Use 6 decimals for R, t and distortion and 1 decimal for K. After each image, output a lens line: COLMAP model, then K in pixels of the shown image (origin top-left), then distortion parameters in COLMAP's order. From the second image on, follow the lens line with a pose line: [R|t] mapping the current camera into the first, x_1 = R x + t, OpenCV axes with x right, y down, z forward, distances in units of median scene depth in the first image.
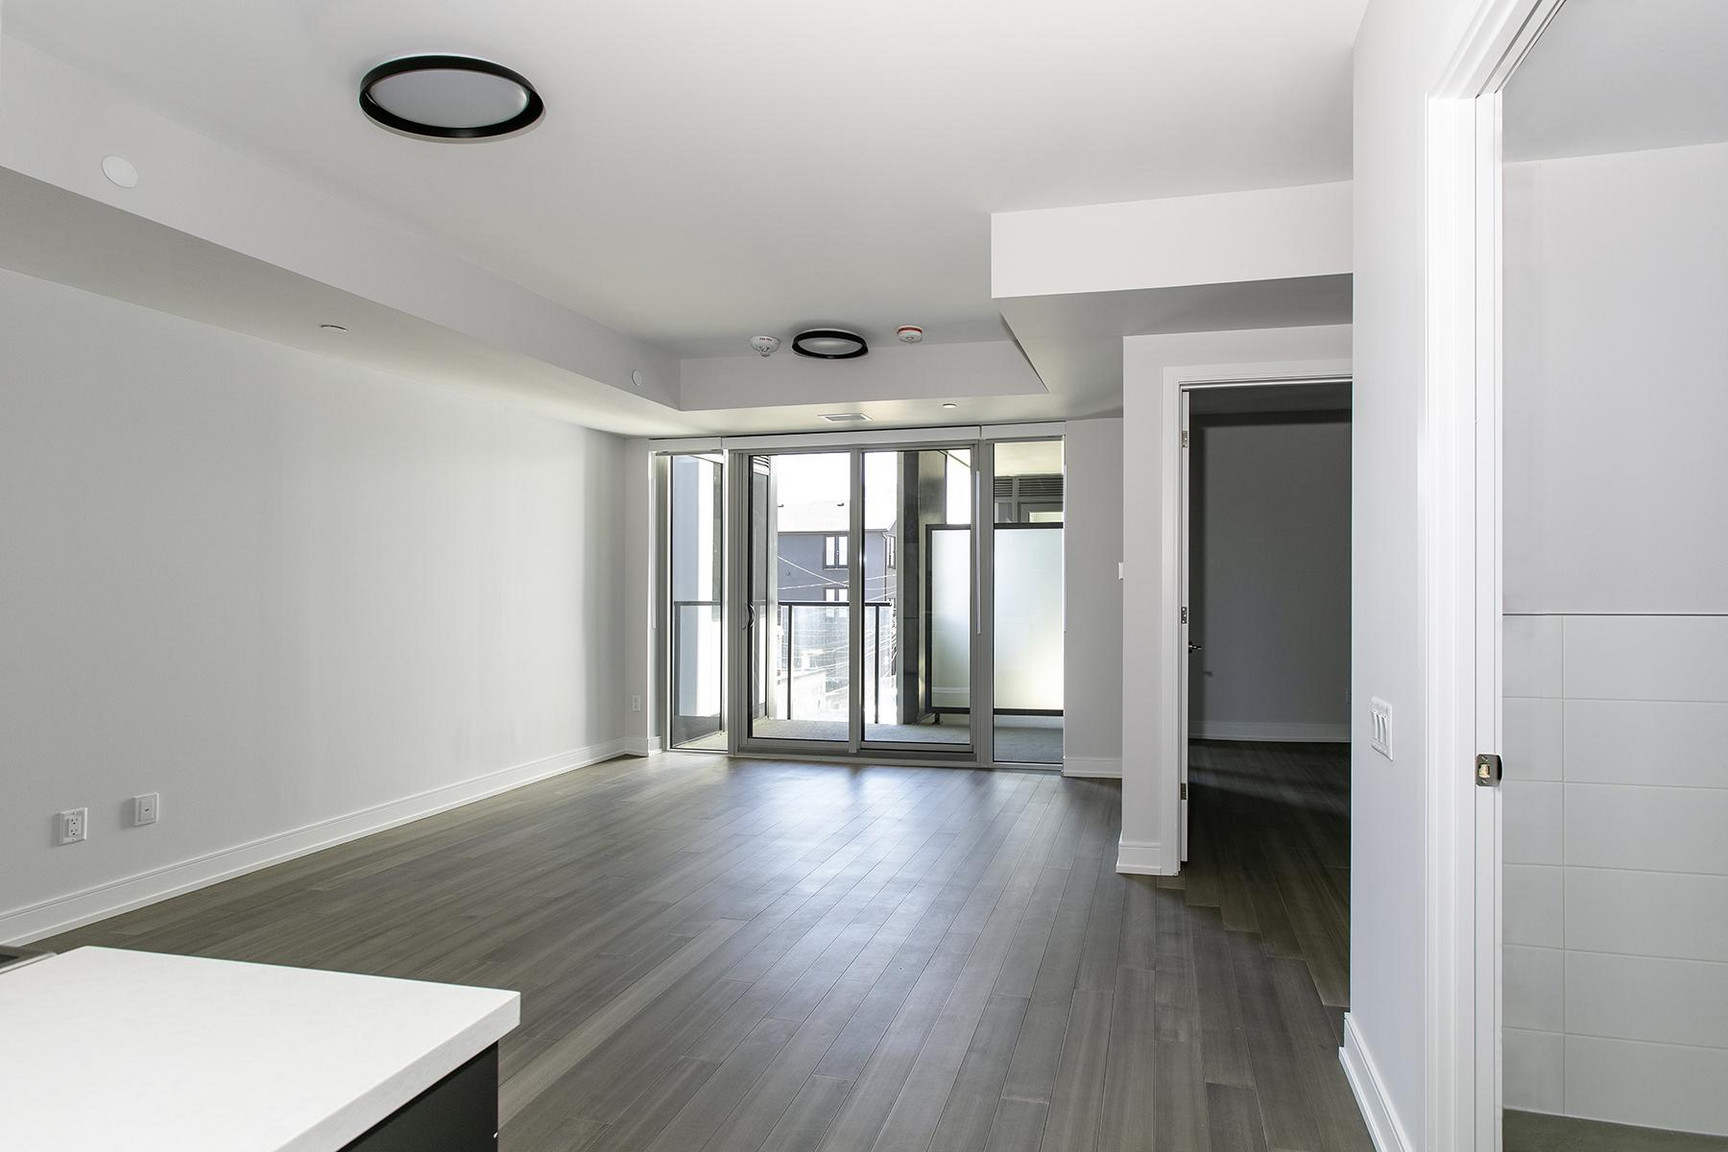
lens RADIAL K [[828.4, 0, 986.7], [0, 828.4, 580.4], [0, 0, 1]] dist [0.000728, 0.000488]
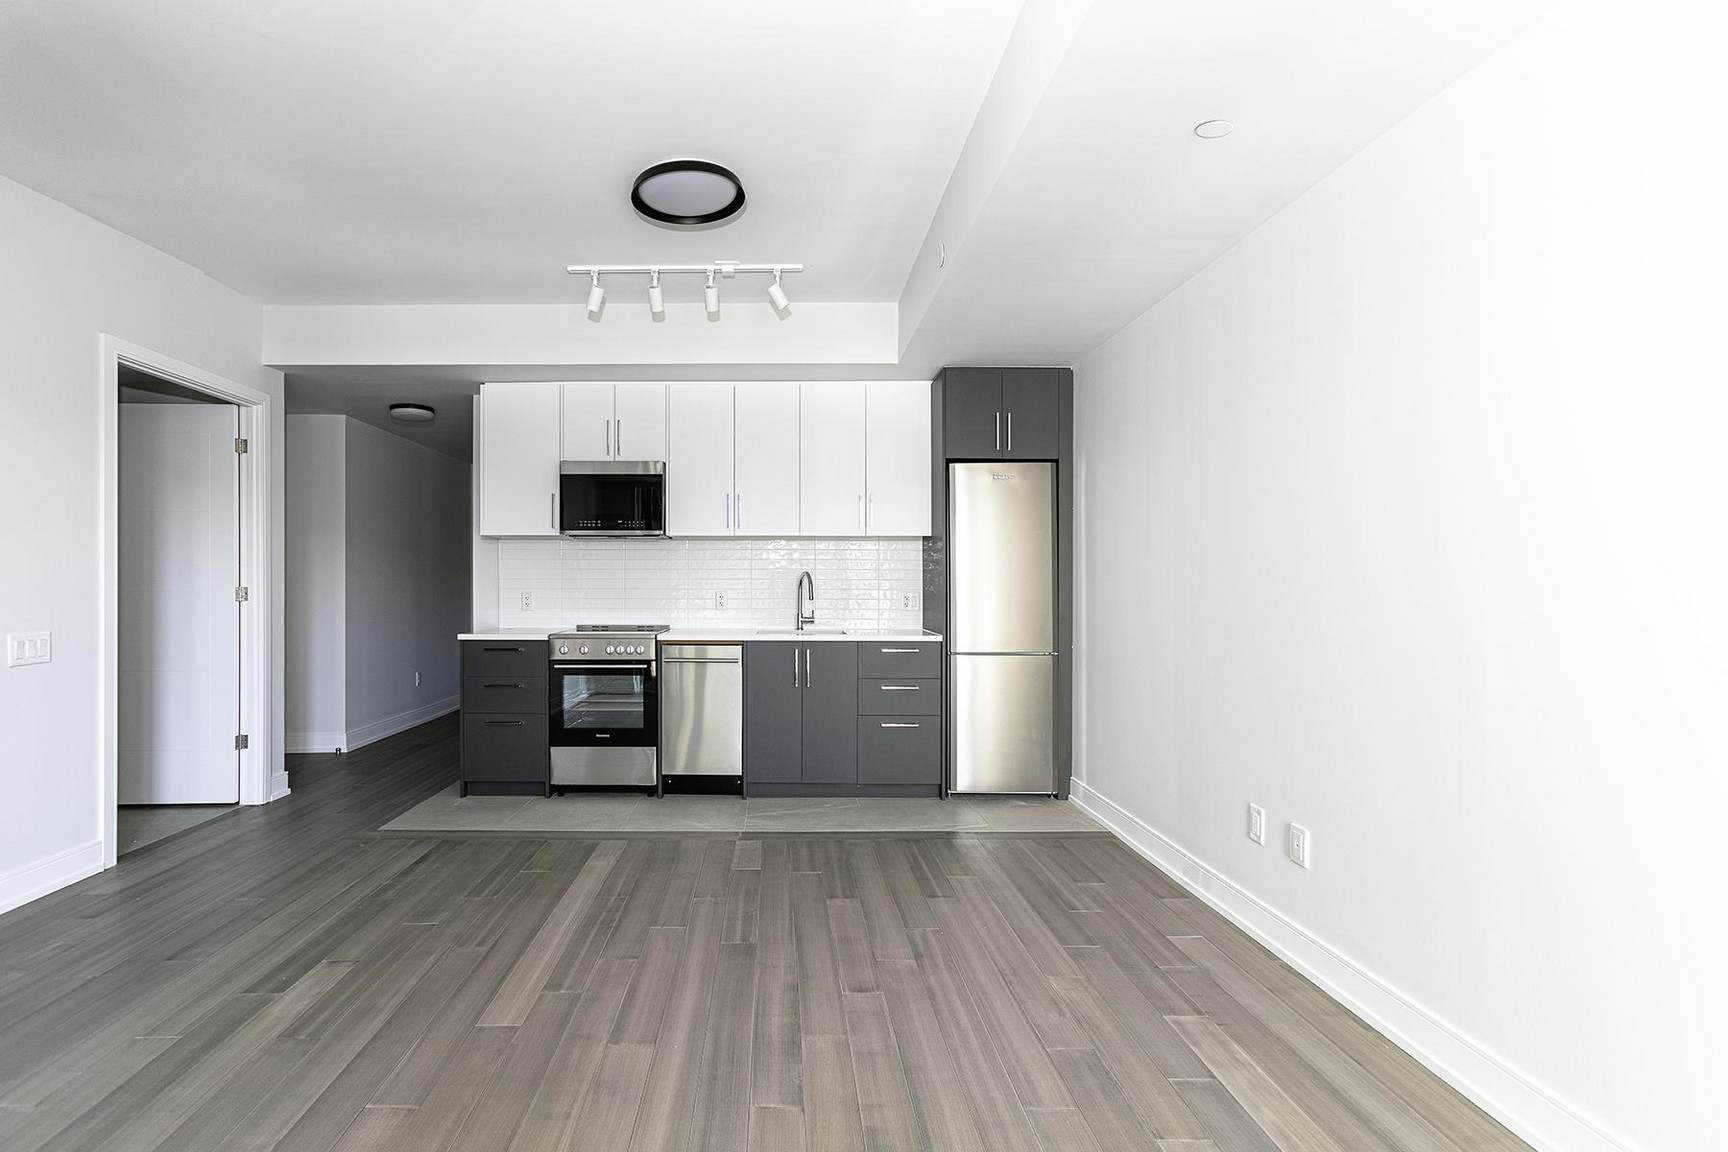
lens RADIAL K [[792.2, 0, 755.9], [0, 792.2, 582.6], [0, 0, 1]] dist [-0.010338, 0.000649]
pose [[-0.983444, -0.000511, -0.181209, -0.201847], [0.001408, 0.999944, -0.010461, 0.019639], [0.181204, -0.010543, -0.983389, 0.868082]]
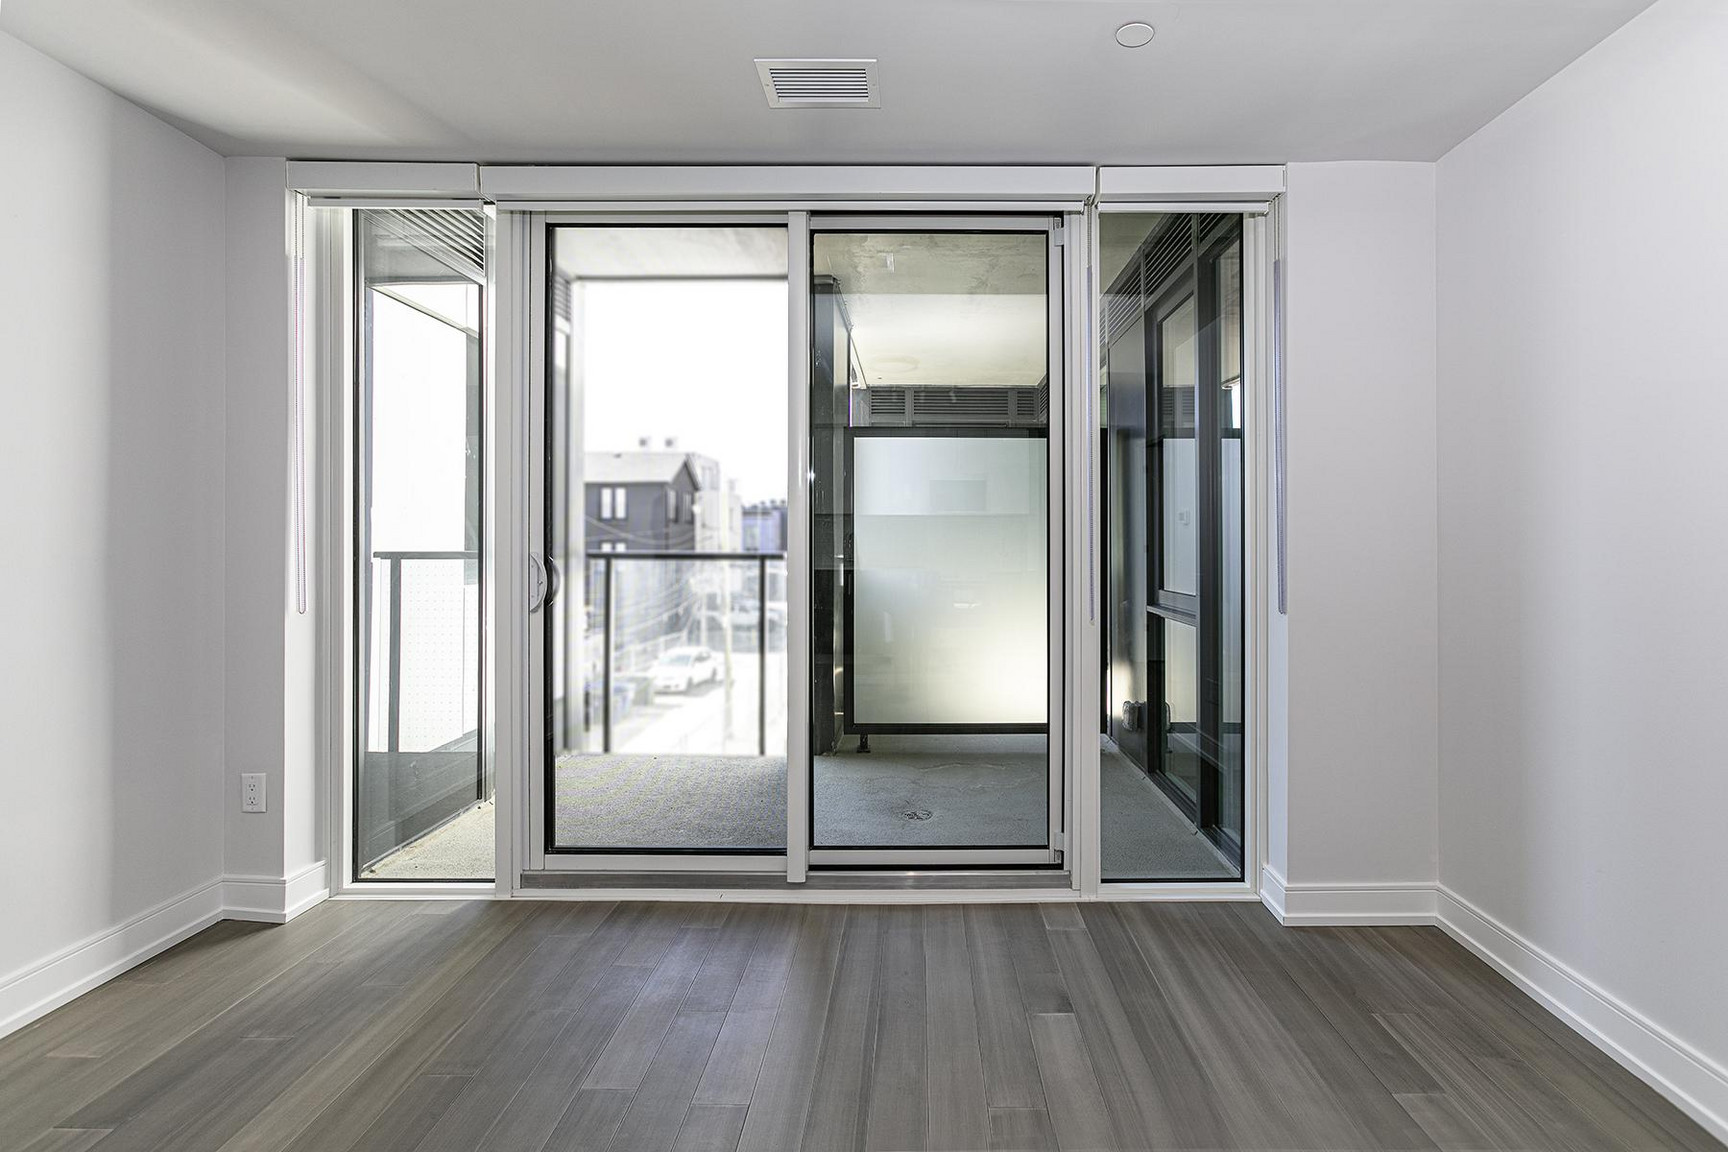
lens RADIAL K [[756.8, 0, 889.9], [0, 756.8, 545.9], [0, 0, 1]] dist [0.037729, 0.000156]
pose [[0.983443, 0.004308, 0.181169, -0.180573], [-0.006268, 0.999928, 0.010243, 0.018499], [-0.181112, -0.011209, 0.983399, 0.560359]]
